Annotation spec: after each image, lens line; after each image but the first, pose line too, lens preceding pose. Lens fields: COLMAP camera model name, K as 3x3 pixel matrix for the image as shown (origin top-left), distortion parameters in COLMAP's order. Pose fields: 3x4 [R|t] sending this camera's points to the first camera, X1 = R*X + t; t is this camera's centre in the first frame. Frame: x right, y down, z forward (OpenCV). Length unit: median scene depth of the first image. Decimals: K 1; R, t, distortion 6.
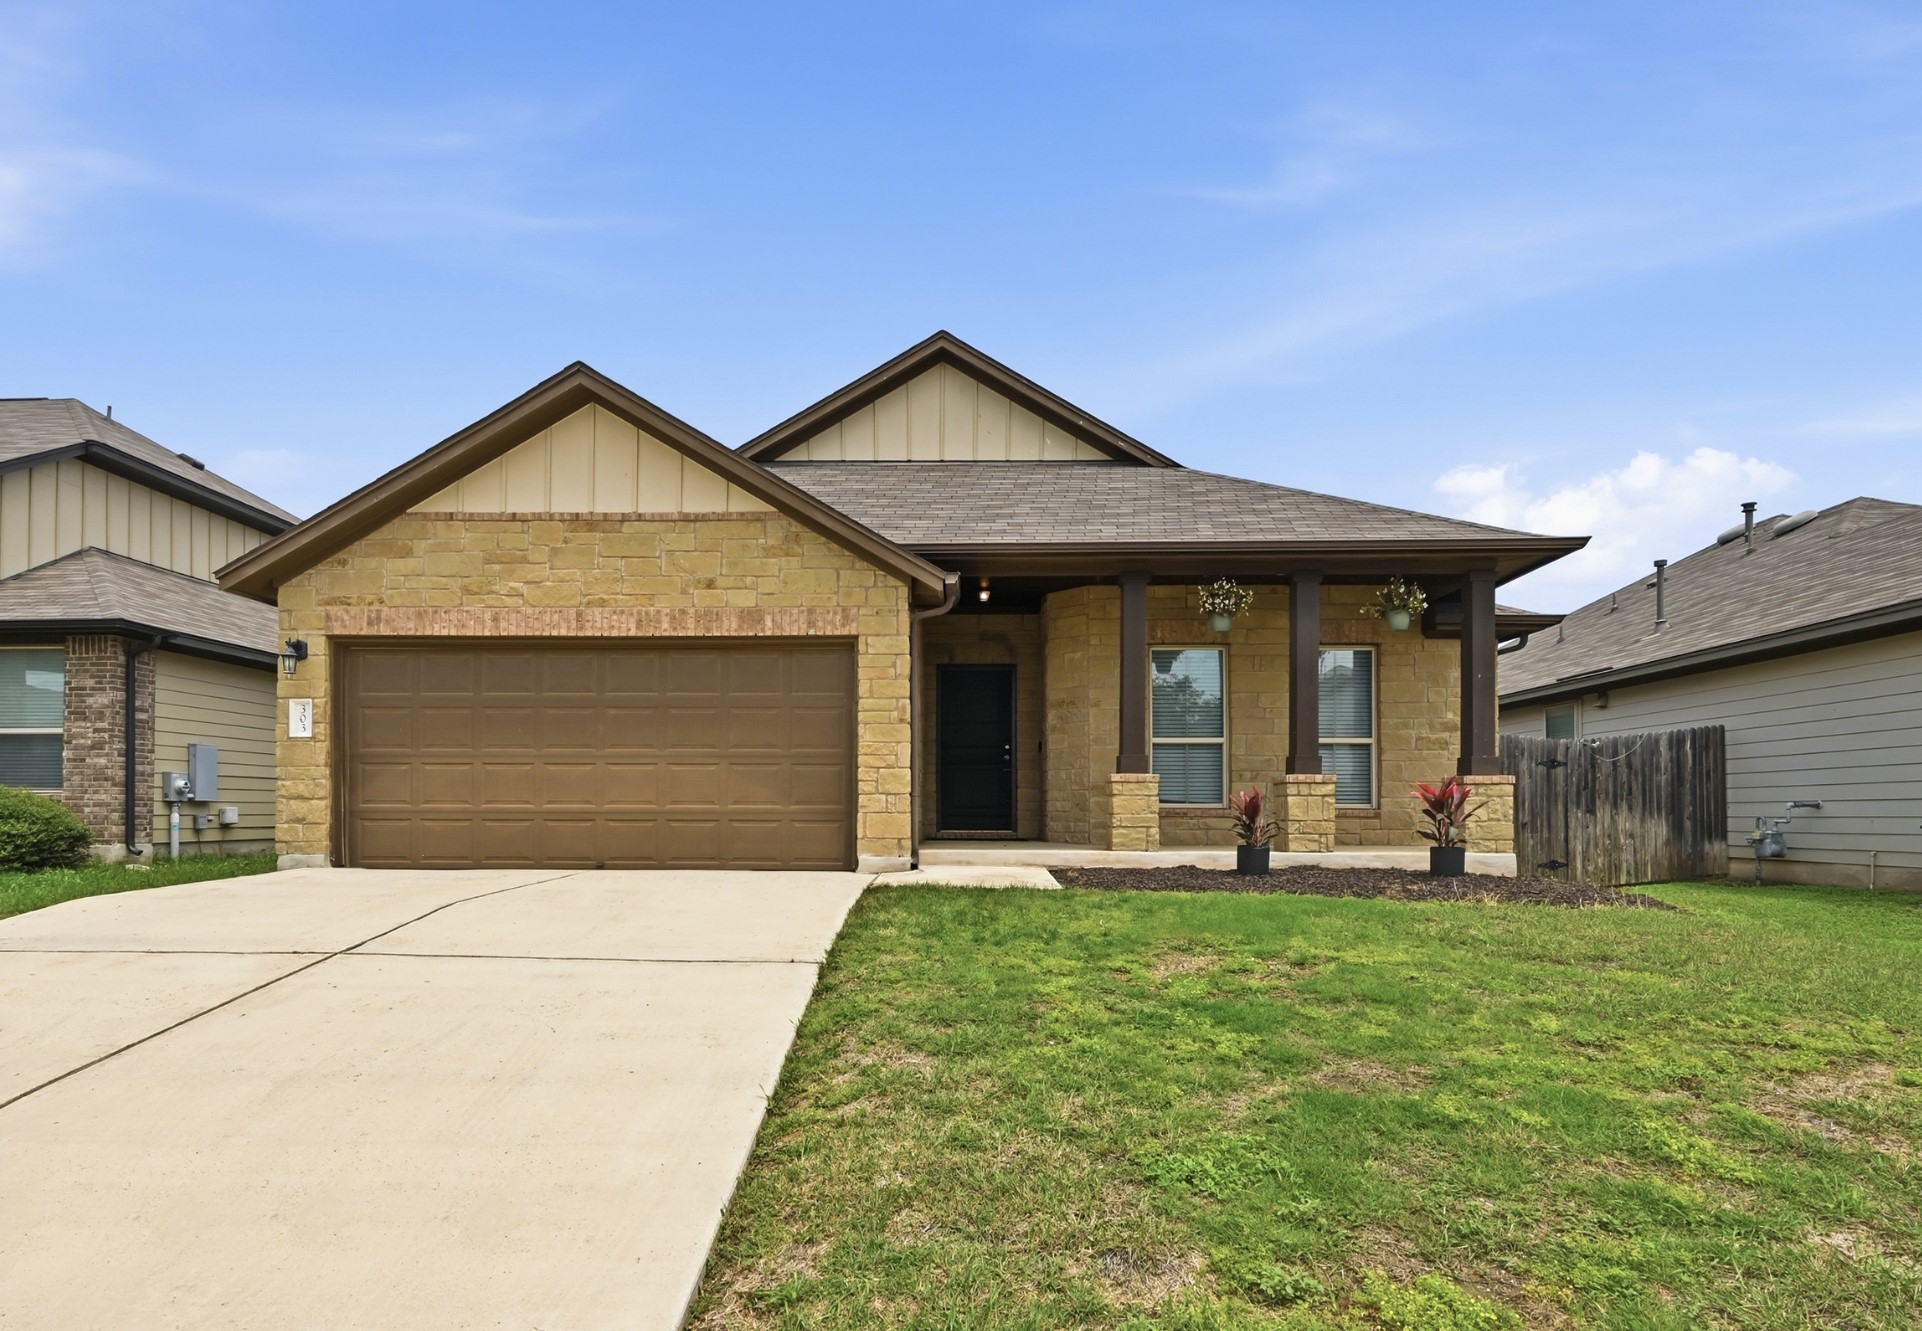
lens RADIAL K [[912.2, 0, 961.7], [0, 912.2, 723.4], [0, 0, 1]] dist [0.000569, 0.000094]
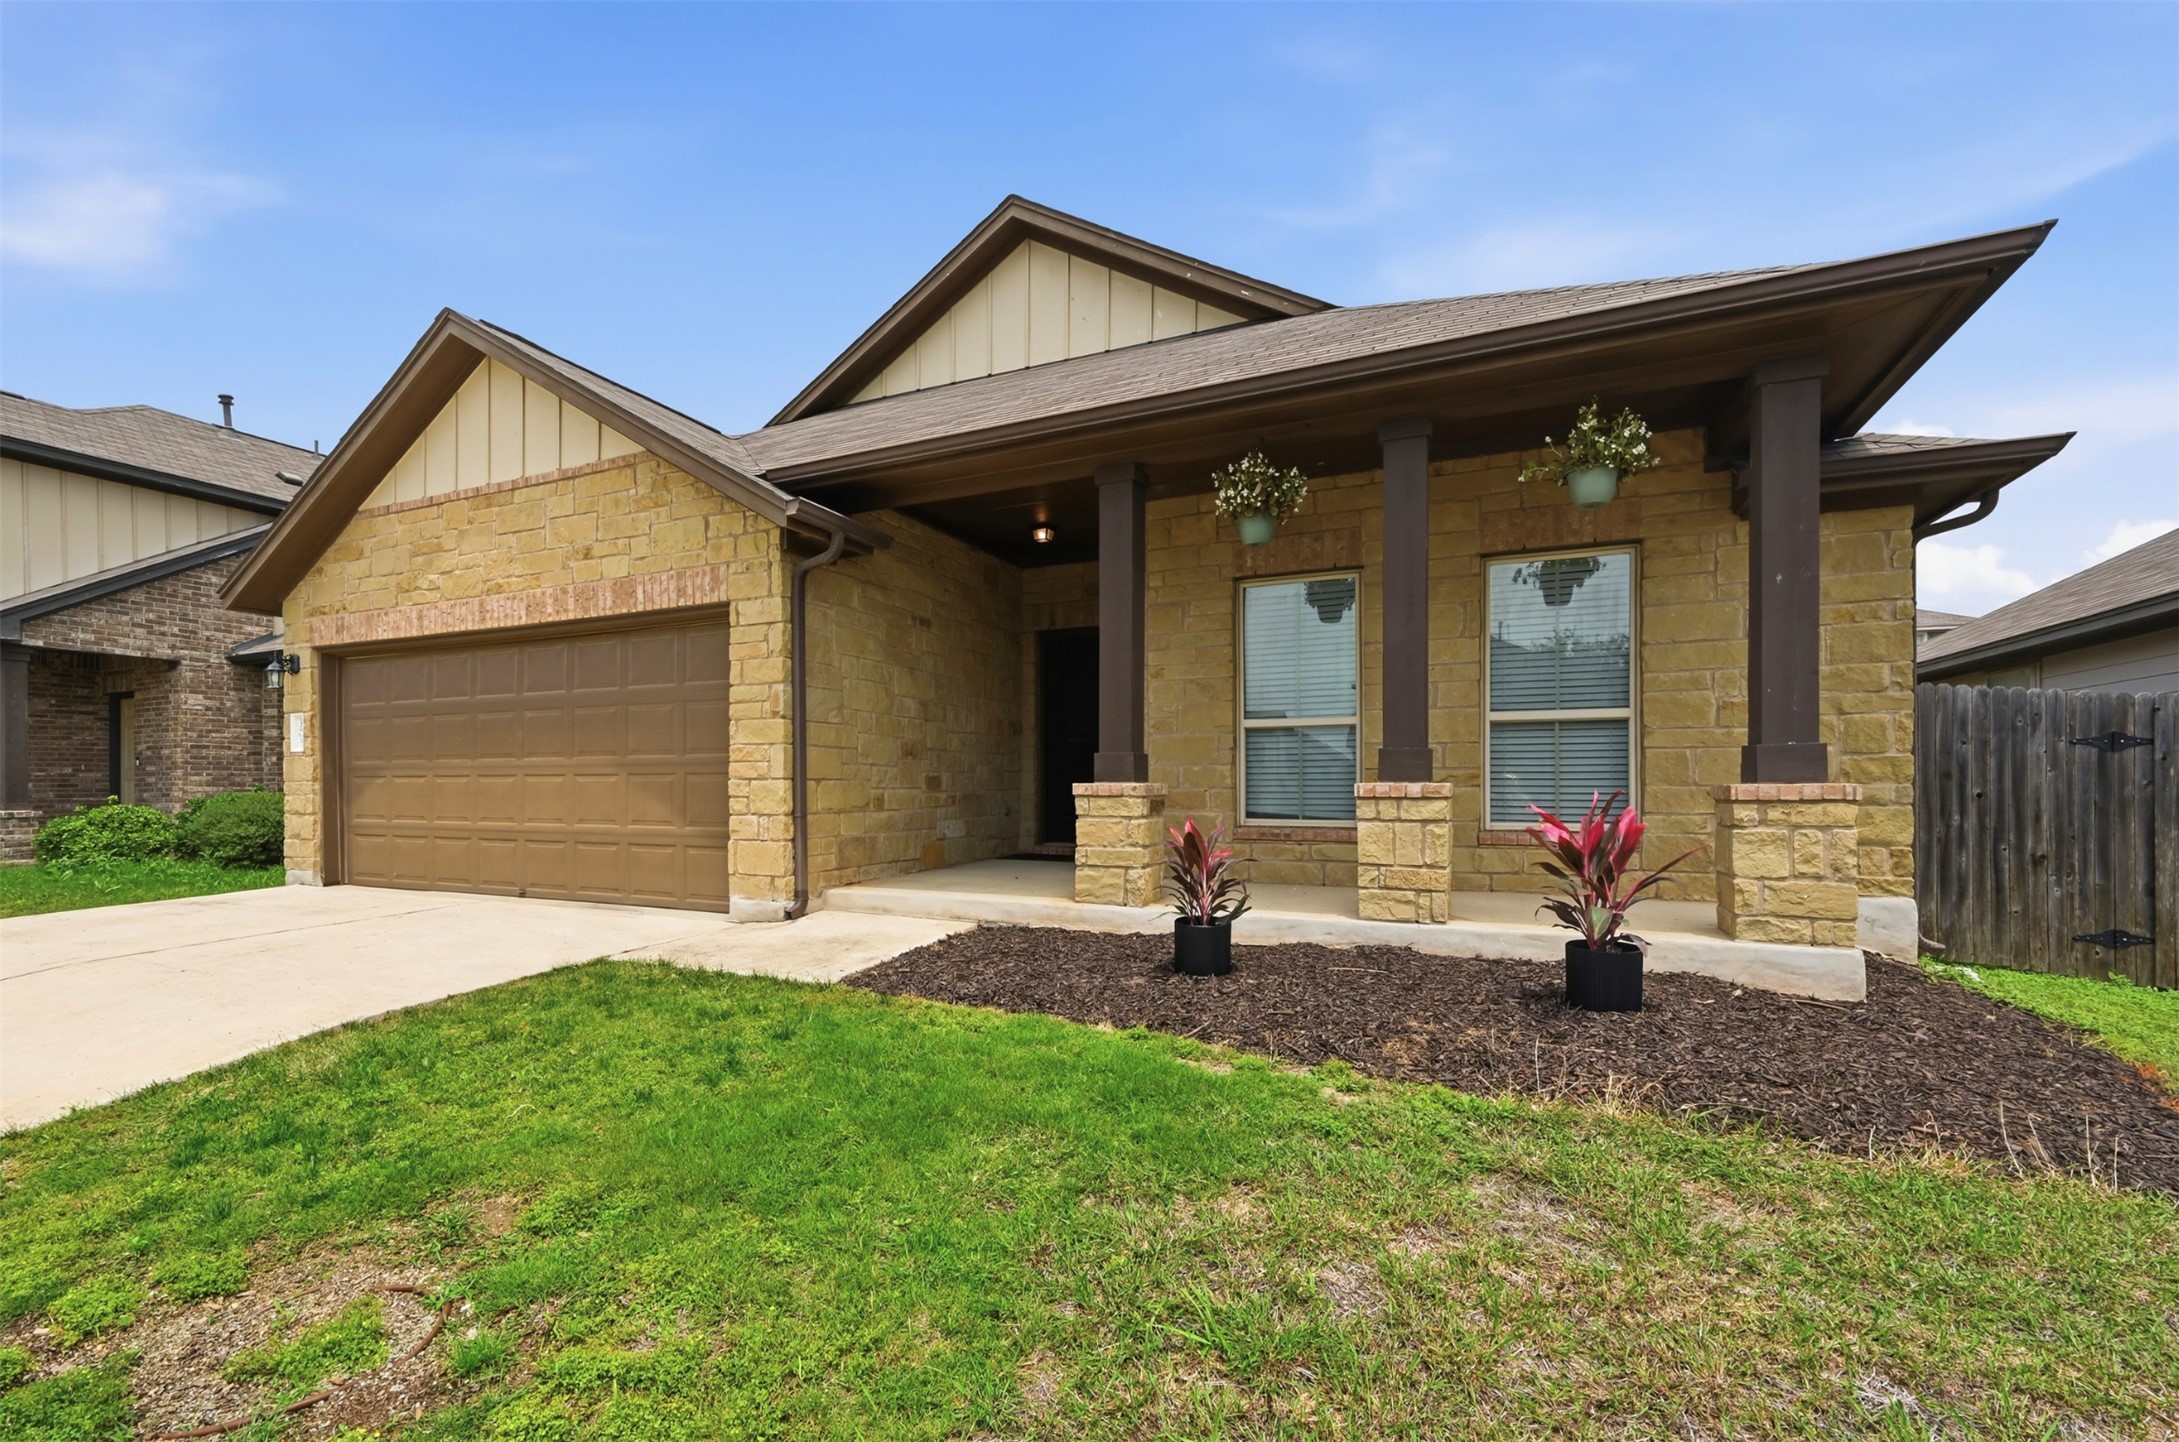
lens RADIAL K [[883.9, 0, 1096.2], [0, 883.9, 724.8], [0, 0, 1]] dist [0.000573, 0.000261]
pose [[0.919512, -0.029415, -0.391959, 0.441447], [0.041883, 0.998851, 0.023296, -0.000192], [0.390823, -0.037838, 0.919688, 0.448125]]
